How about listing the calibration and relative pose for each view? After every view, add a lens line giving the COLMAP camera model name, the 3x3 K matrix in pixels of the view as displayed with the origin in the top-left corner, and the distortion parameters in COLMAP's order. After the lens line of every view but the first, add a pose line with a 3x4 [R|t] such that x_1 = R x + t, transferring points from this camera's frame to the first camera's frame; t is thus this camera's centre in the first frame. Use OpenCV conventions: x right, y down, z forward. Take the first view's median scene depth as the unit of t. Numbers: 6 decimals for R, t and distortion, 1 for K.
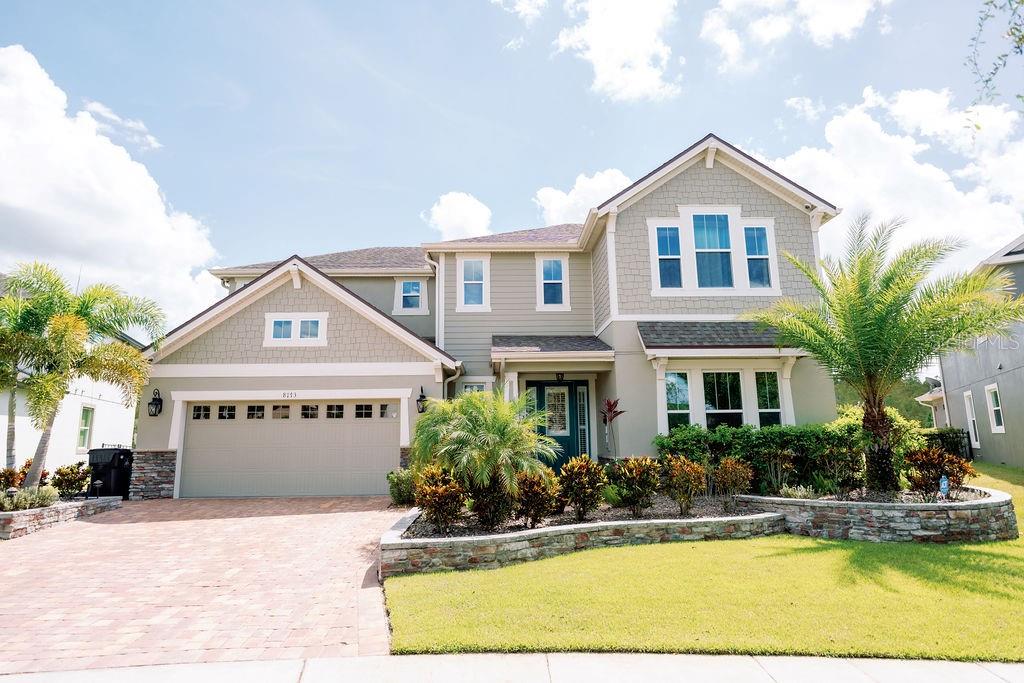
lens RADIAL K [[550.7, 0, 509.2], [0, 550.7, 343.3], [0, 0, 1]] dist [-0.016598, 0.006107]
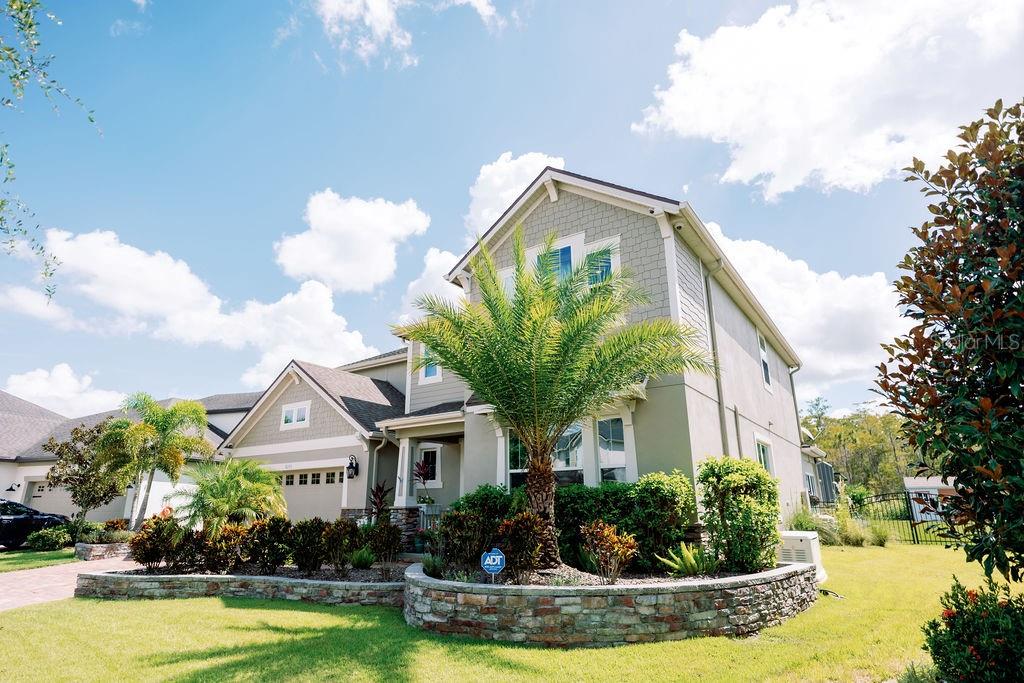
lens RADIAL K [[550.7, 0, 509.7], [0, 550.7, 341.1], [0, 0, 1]] dist [-0.016598, 0.006107]
pose [[0.811895, -0.165756, -0.559778, 0.812420], [0.102460, 0.984421, -0.142890, 0.039897], [0.574742, 0.058656, 0.816229, 0.218701]]
